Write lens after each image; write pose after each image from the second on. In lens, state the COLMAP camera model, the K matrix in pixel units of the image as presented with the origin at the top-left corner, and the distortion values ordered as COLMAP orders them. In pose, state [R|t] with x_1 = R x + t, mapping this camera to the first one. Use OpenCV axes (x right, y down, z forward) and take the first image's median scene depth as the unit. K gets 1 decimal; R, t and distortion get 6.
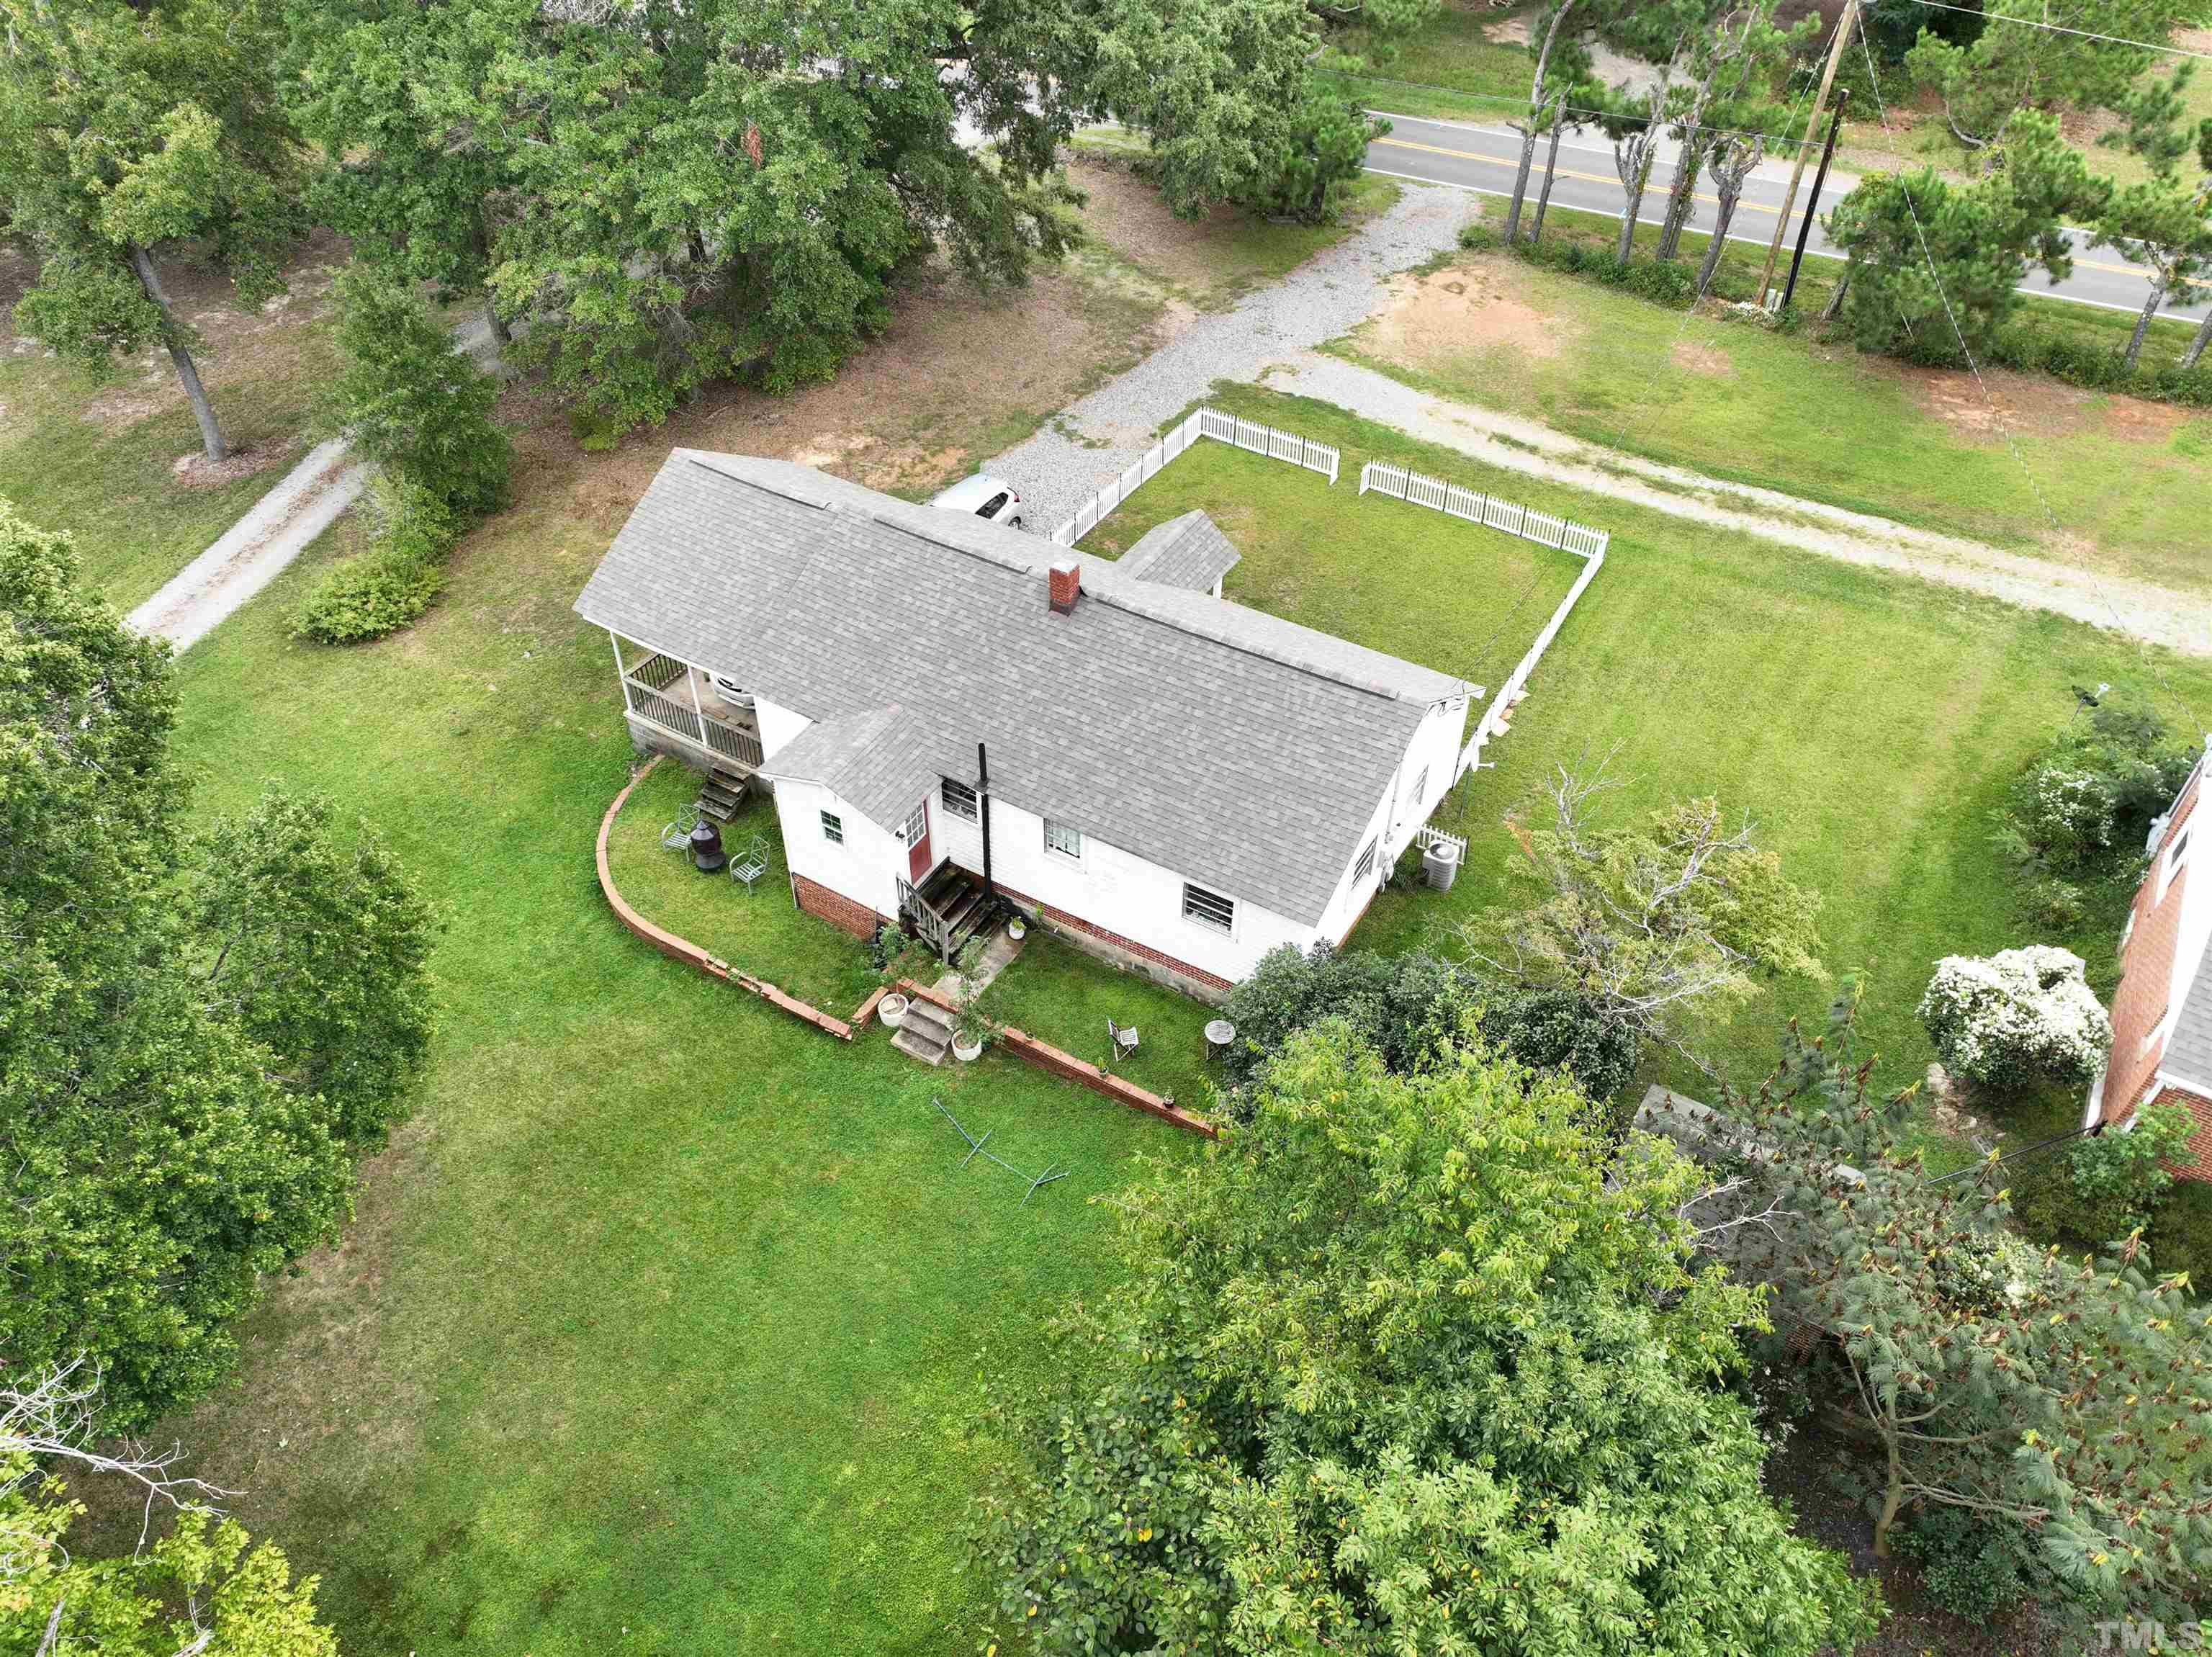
lens RADIAL K [[1569.4, 0, 1110.8], [0, 1569.4, 807.7], [0, 0, 1]] dist [0.004360, 0.006046]
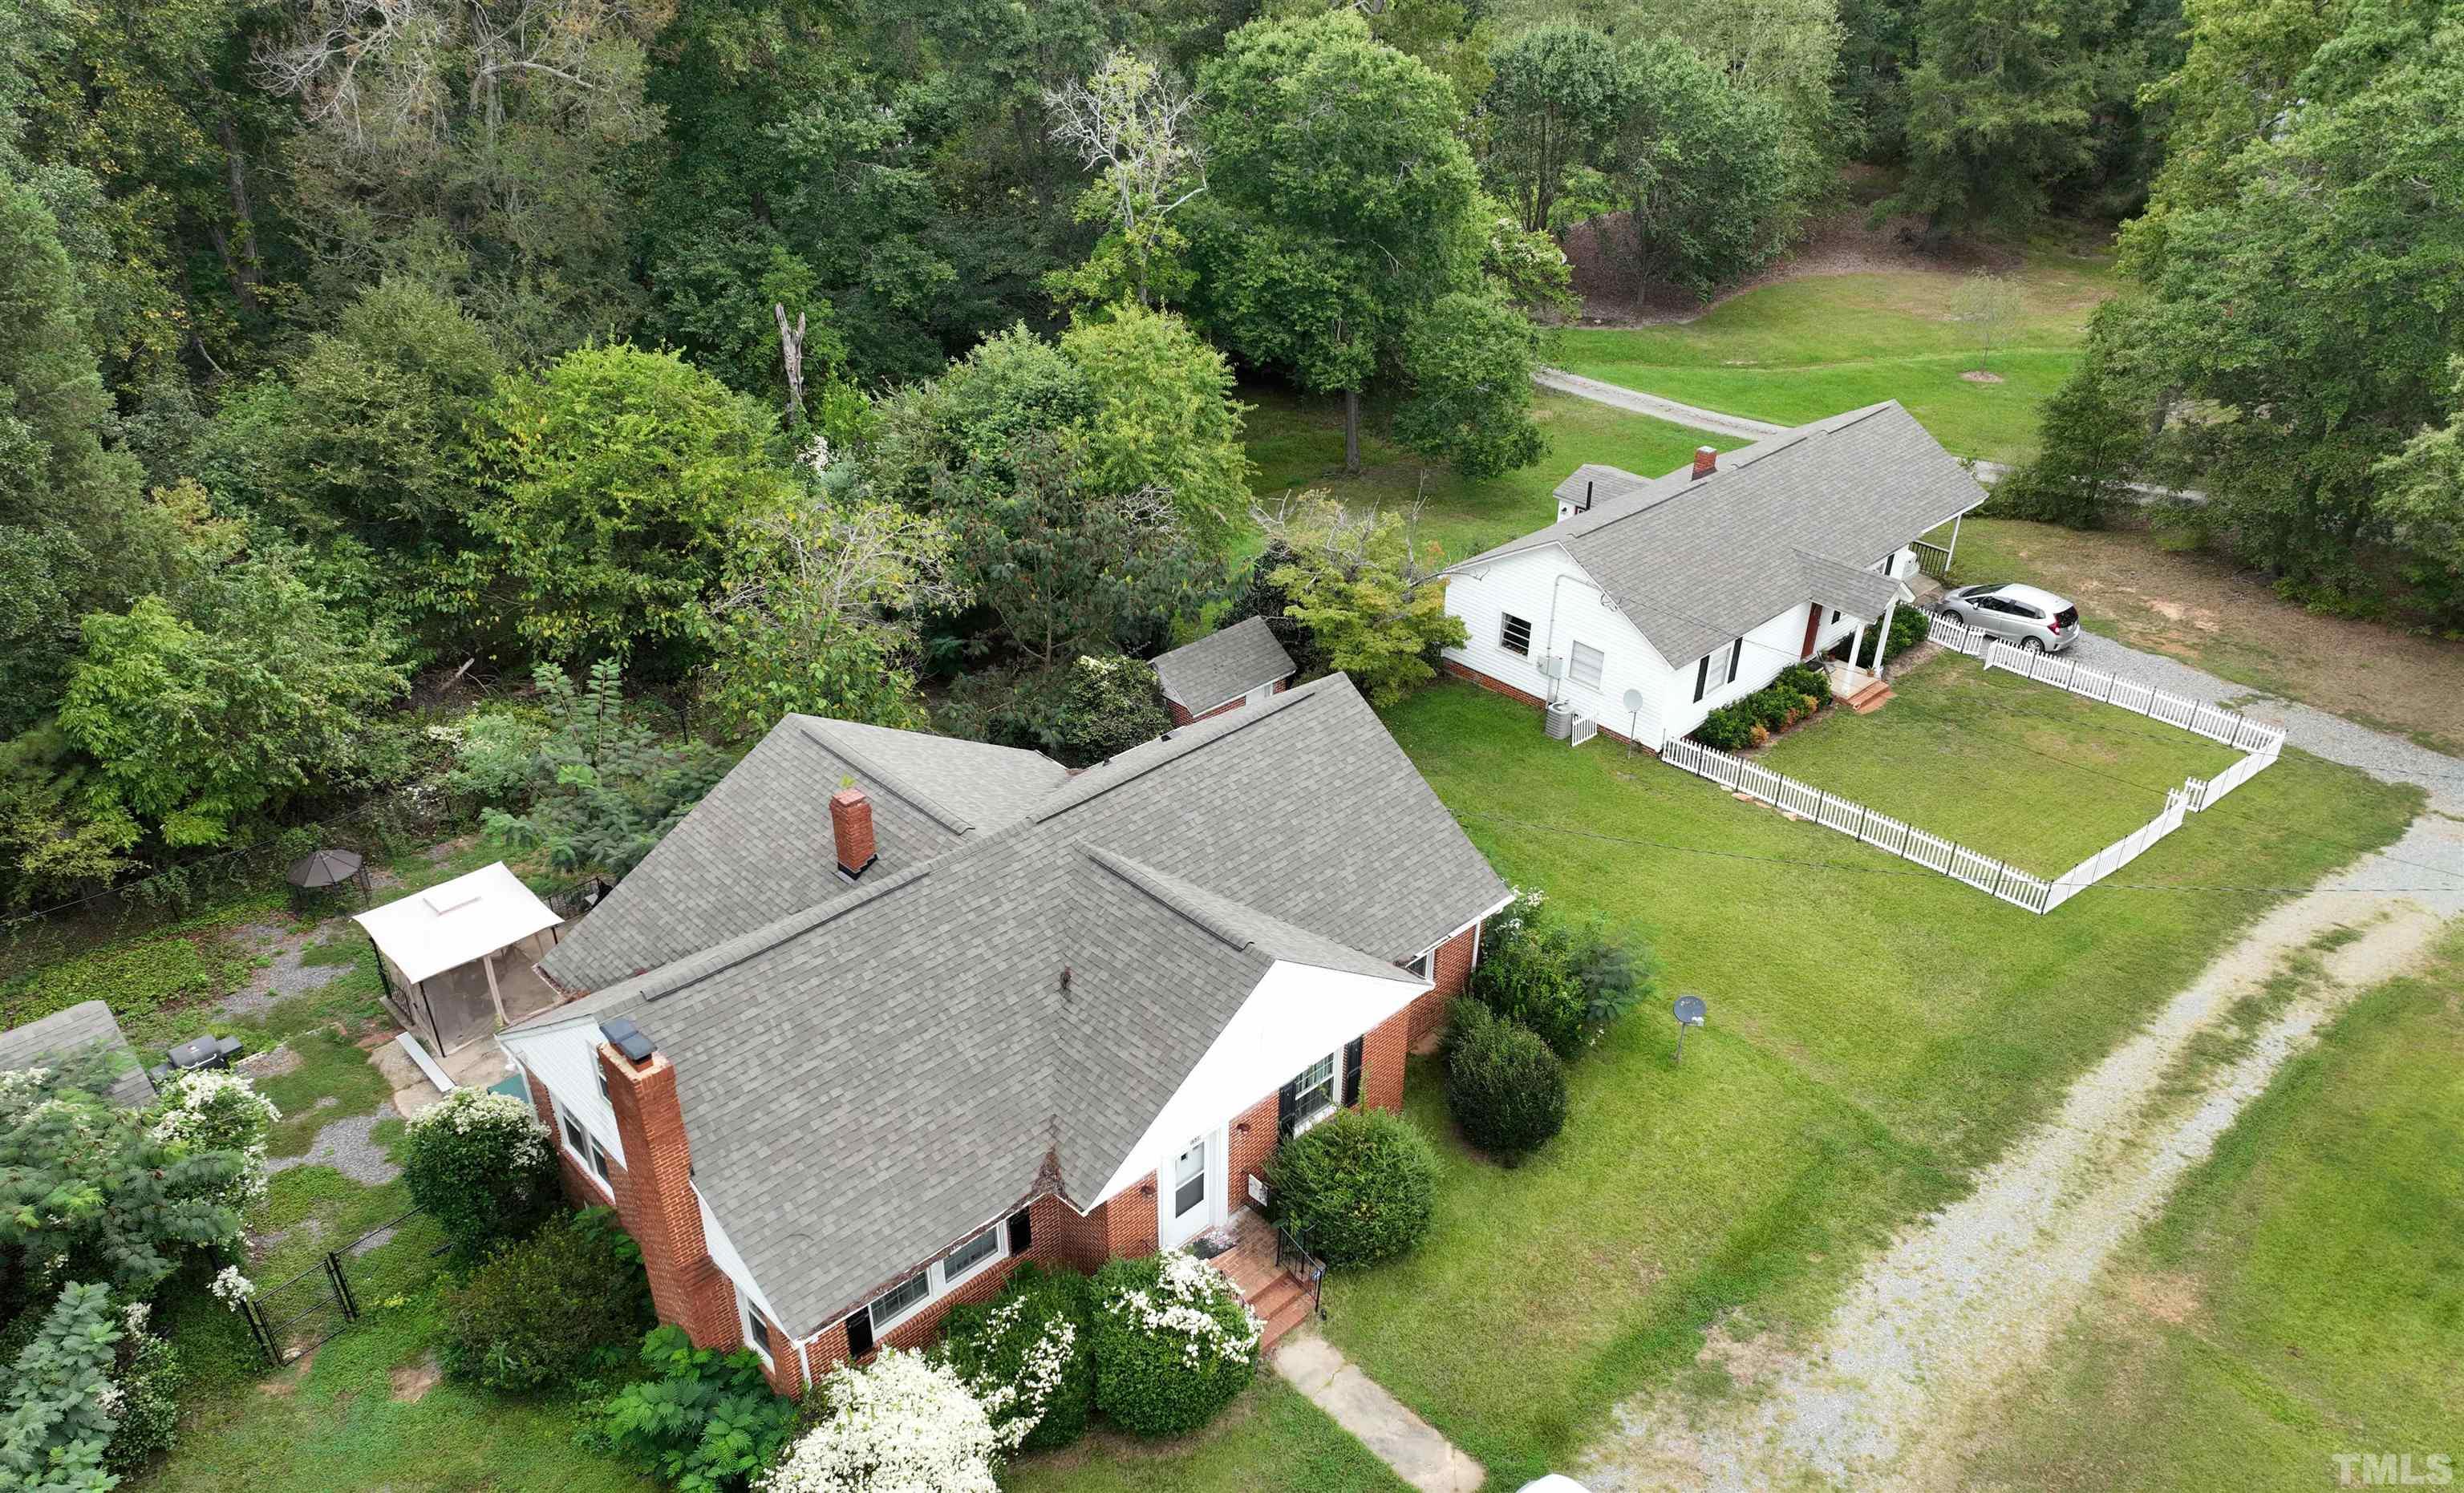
lens RADIAL K [[1731.6, 0, 1233.8], [0, 1731.6, 825.0], [0, 0, 1]] dist [-0.007850, 0.023228]
pose [[-0.256124, 0.500596, -0.826925, 1.114003], [-0.657942, 0.536441, 0.528530, -0.368063], [0.708176, 0.679438, 0.191967, 0.423265]]
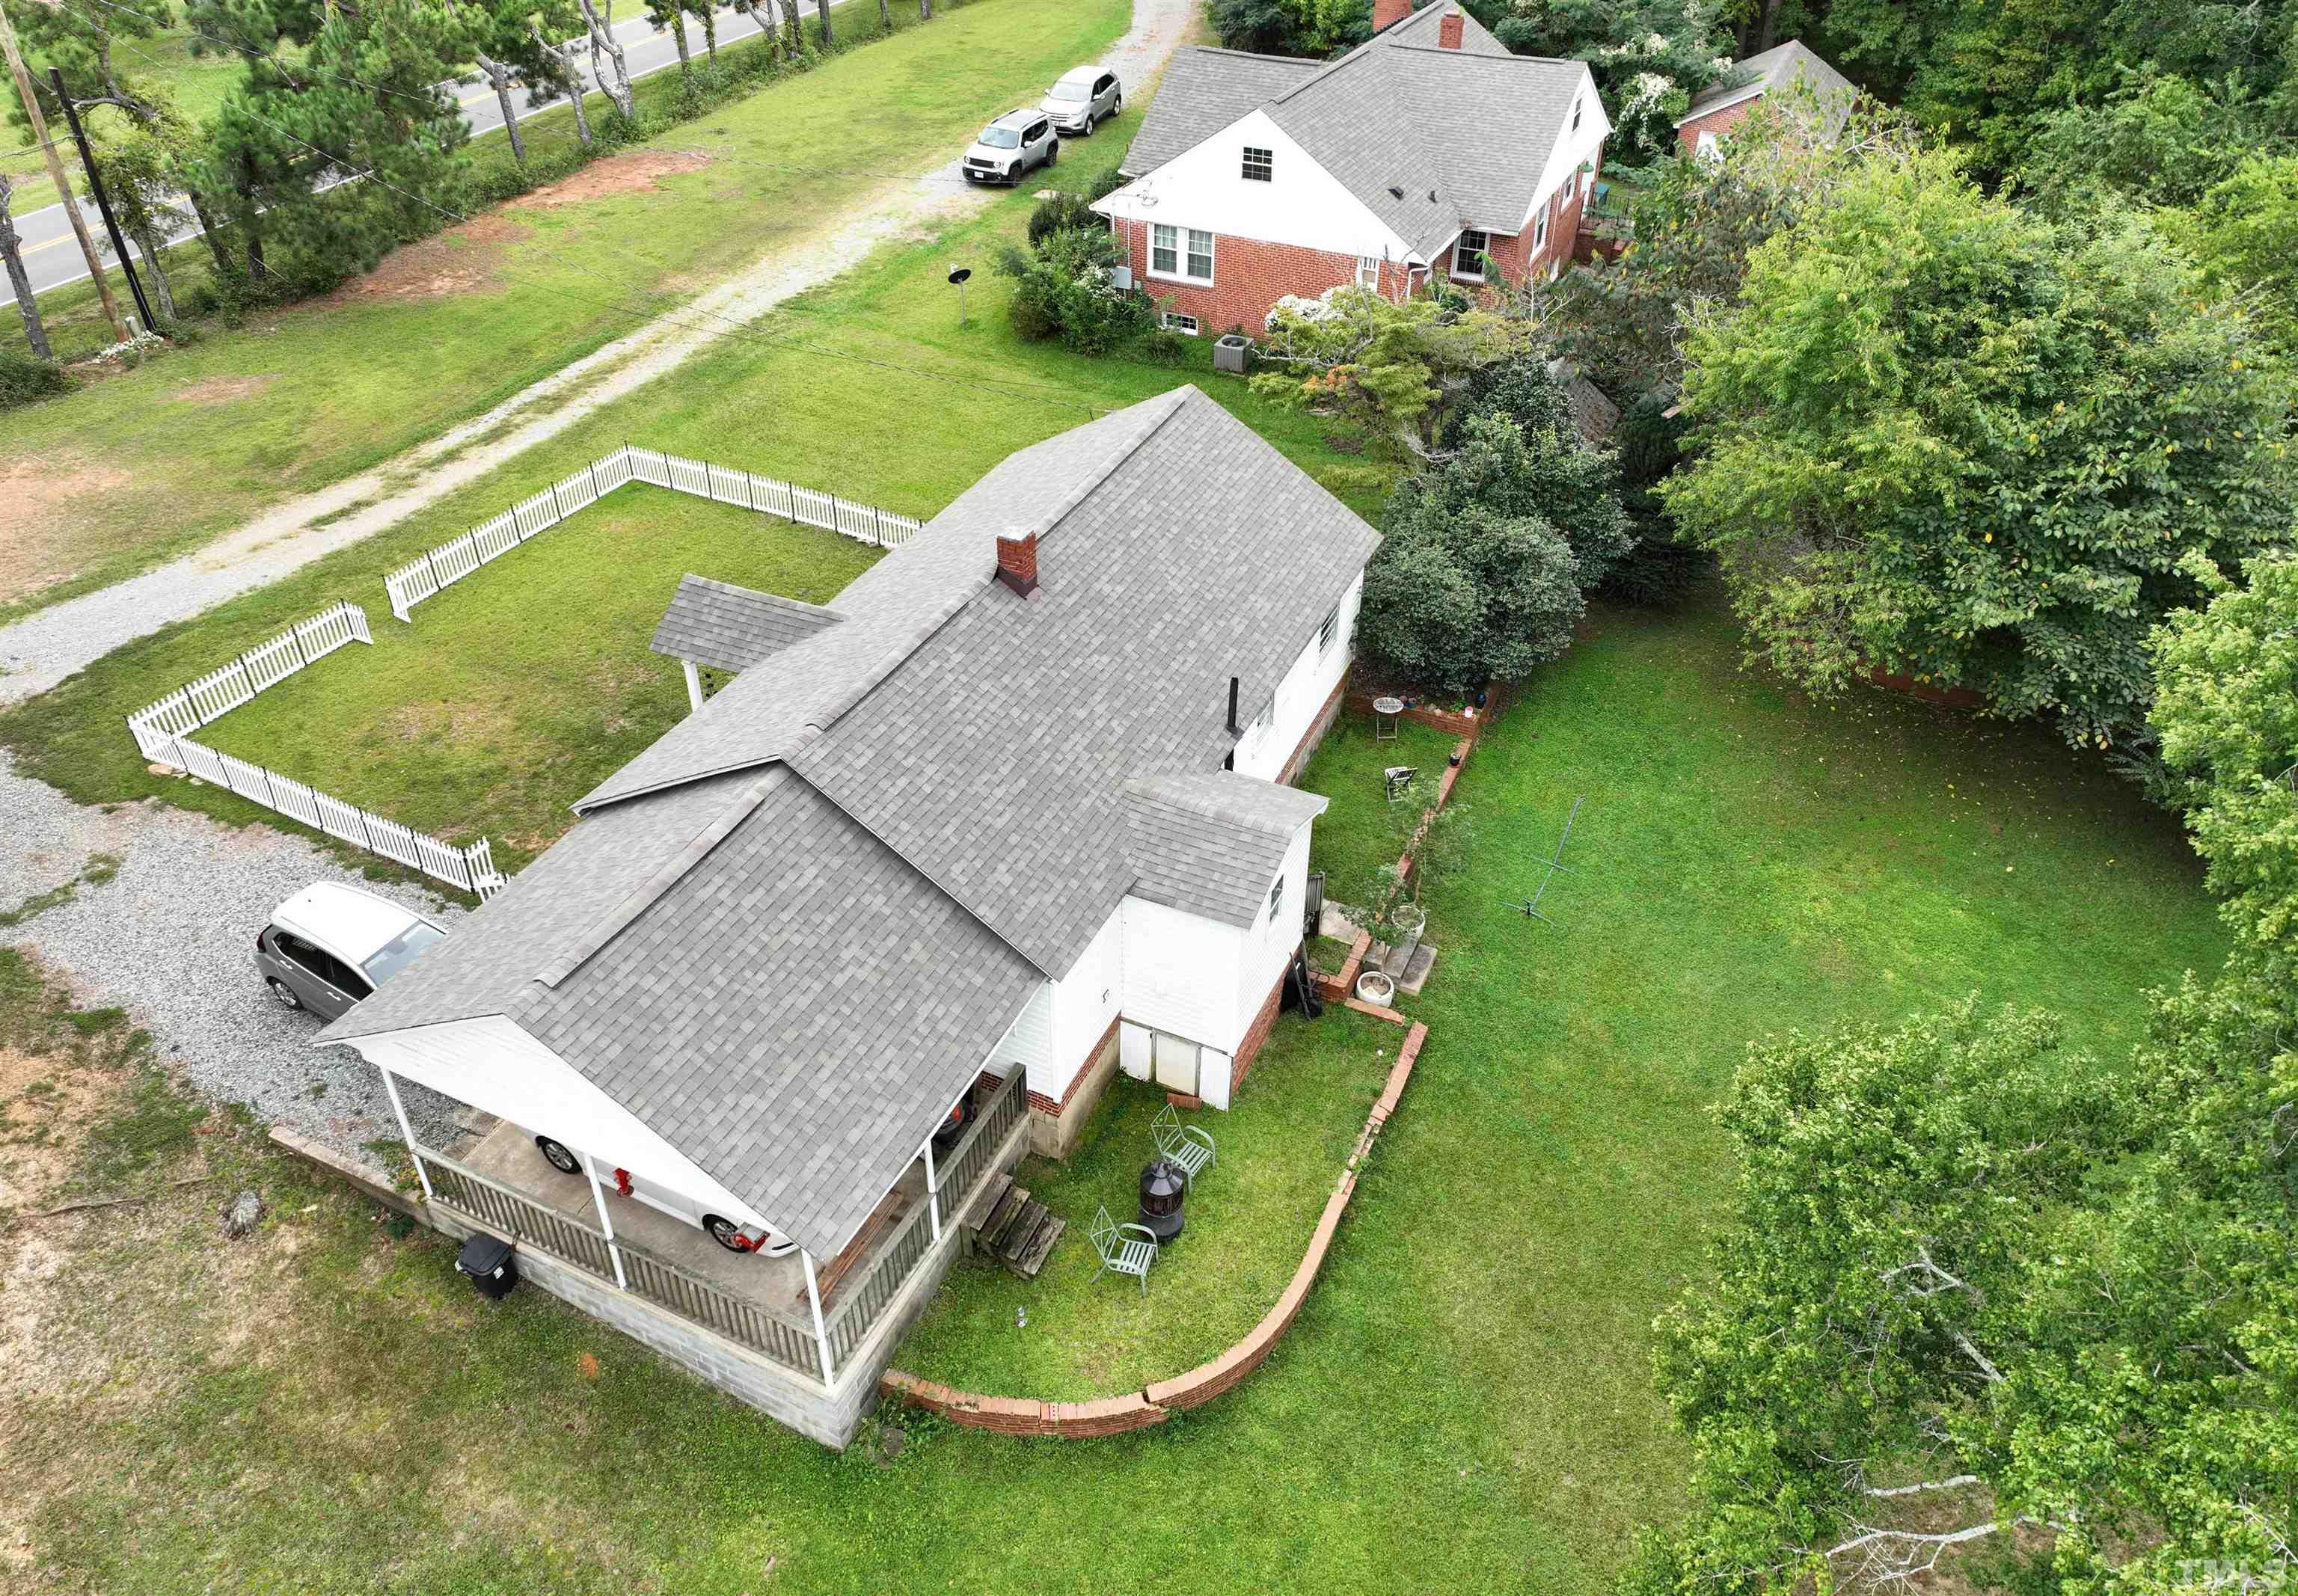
lens RADIAL K [[1619.1, 0, 1147.5], [0, 1619.1, 727.1], [0, 0, 1]] dist [-0.002562, 0.022688]
pose [[-0.102303, -0.579211, 0.808733, -0.514242], [0.660501, 0.568365, 0.490612, -0.311671], [-0.743823, 0.584360, 0.324423, 0.517090]]
